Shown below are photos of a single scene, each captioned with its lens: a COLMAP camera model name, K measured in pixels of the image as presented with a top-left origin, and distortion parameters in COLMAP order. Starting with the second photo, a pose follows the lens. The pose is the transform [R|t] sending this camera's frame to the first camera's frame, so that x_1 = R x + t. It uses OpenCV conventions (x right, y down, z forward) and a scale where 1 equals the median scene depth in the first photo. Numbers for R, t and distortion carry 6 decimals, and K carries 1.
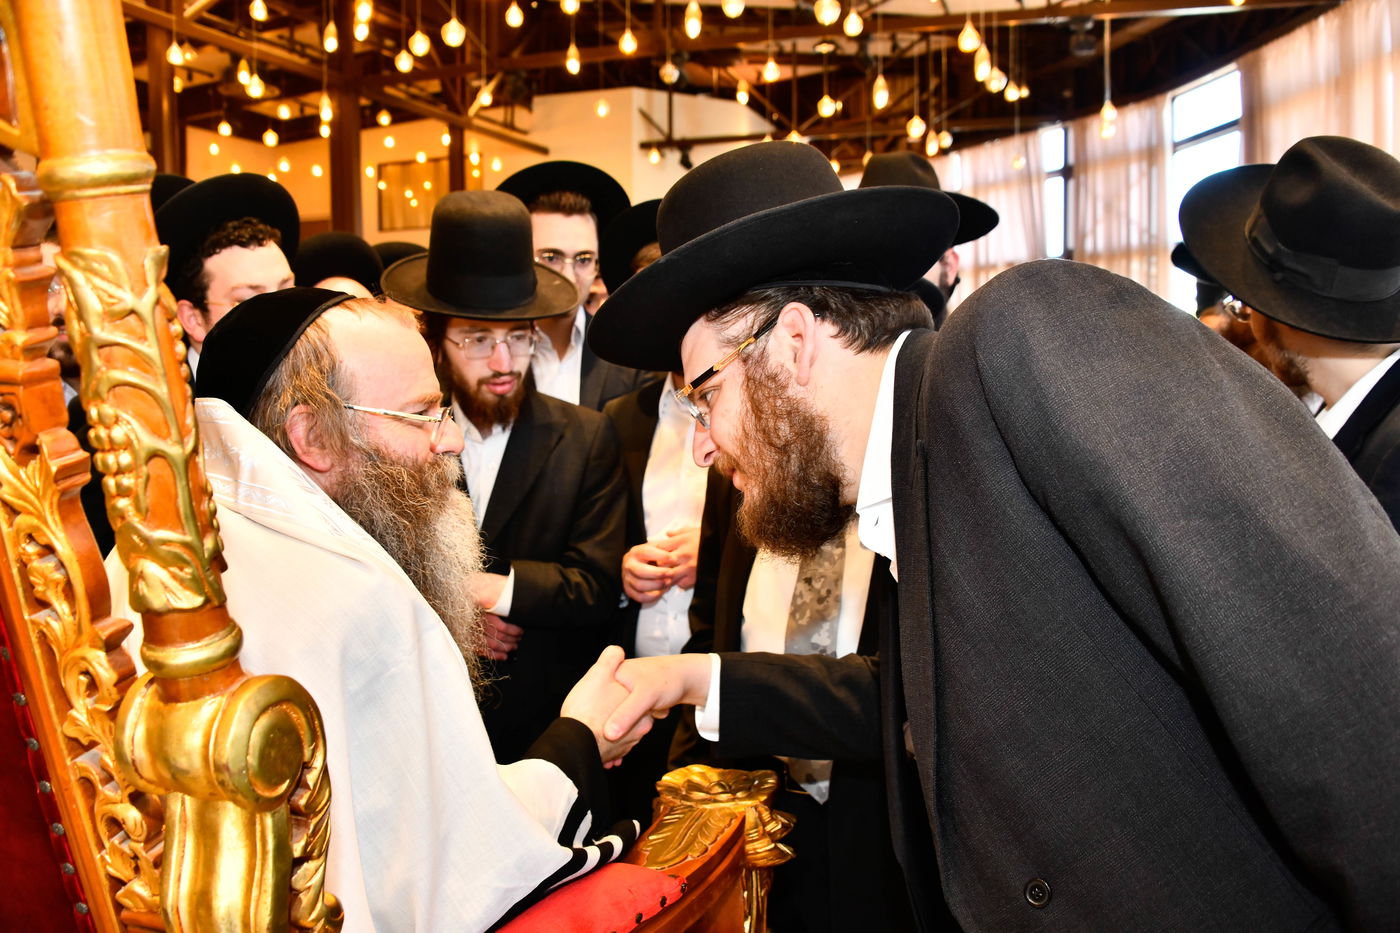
lens RADIAL K [[1110.5, 0, 700.0], [0, 1110.5, 466.5], [0, 0, 1]] dist [-0.158011, 0.090385]
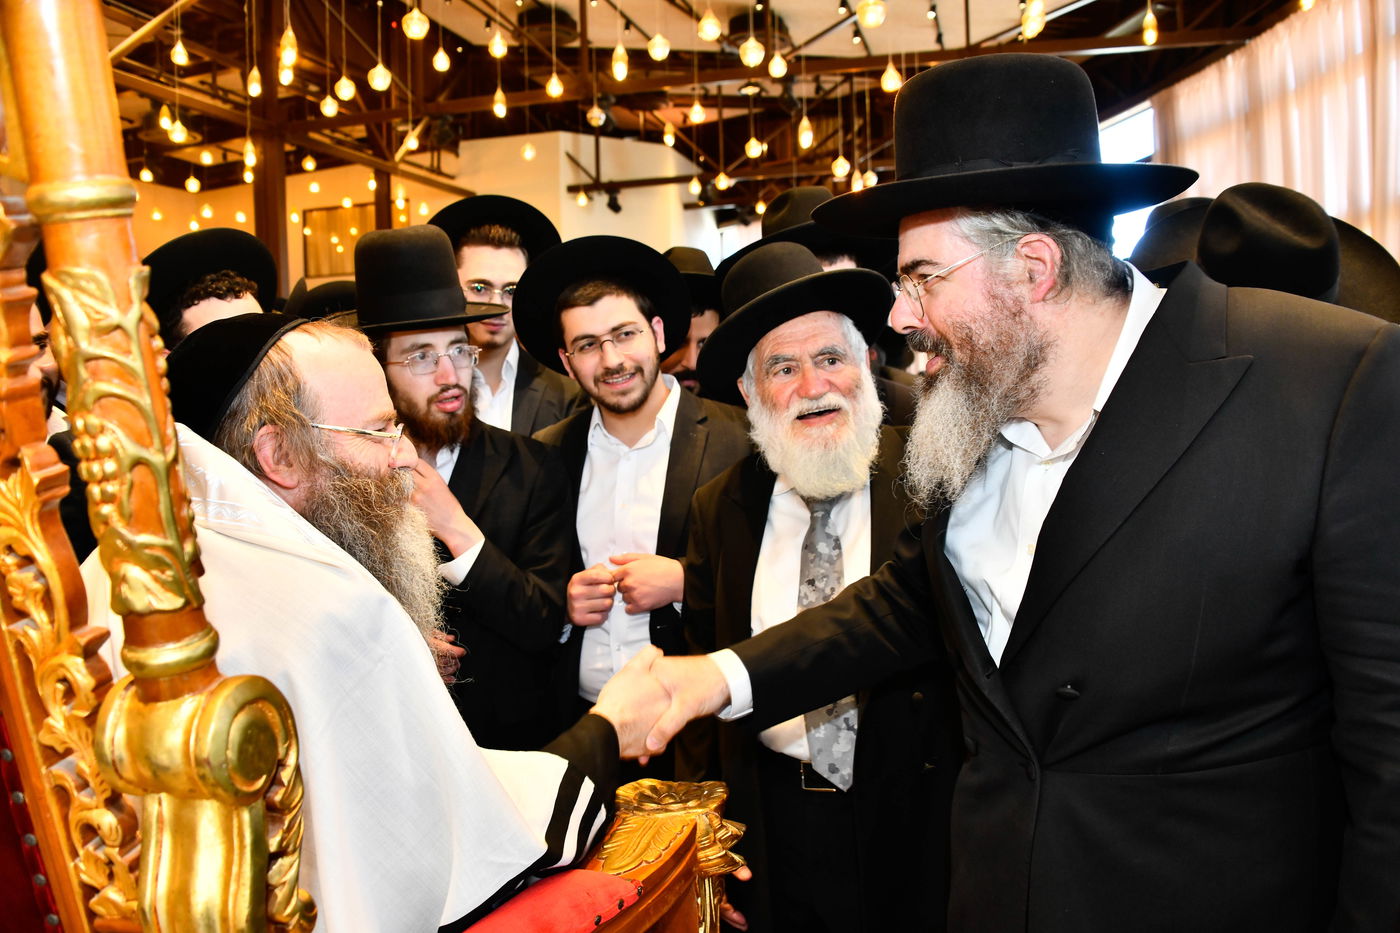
lens RADIAL K [[1123.4, 0, 700.0], [0, 1123.4, 466.5], [0, 0, 1]] dist [-0.156746, 0.094851]
pose [[0.997879, -0.022906, 0.060936, -0.010871], [0.025378, 0.998873, -0.040118, 0.025662], [-0.059948, 0.041579, 0.997335, -0.051010]]
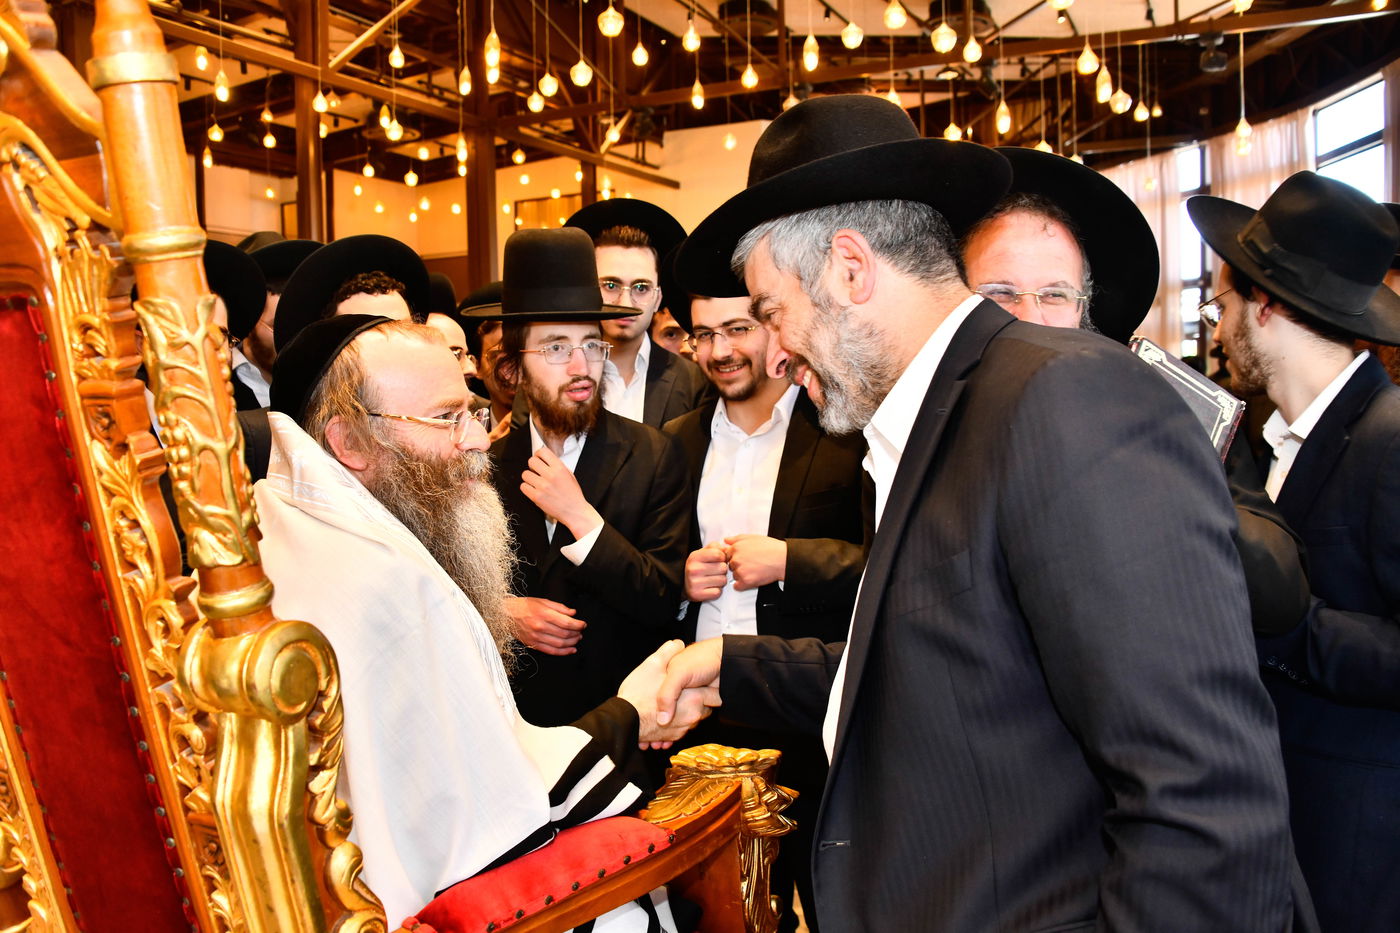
lens RADIAL K [[1141.2, 0, 720.4], [0, 1141.2, 465.0], [0, 0, 1]] dist [-0.169281, 0.123043]
pose [[0.992579, -0.003171, -0.121559, 0.157462], [-0.000696, 0.999495, -0.031758, 0.027401], [0.121598, 0.031607, 0.992076, -0.156413]]
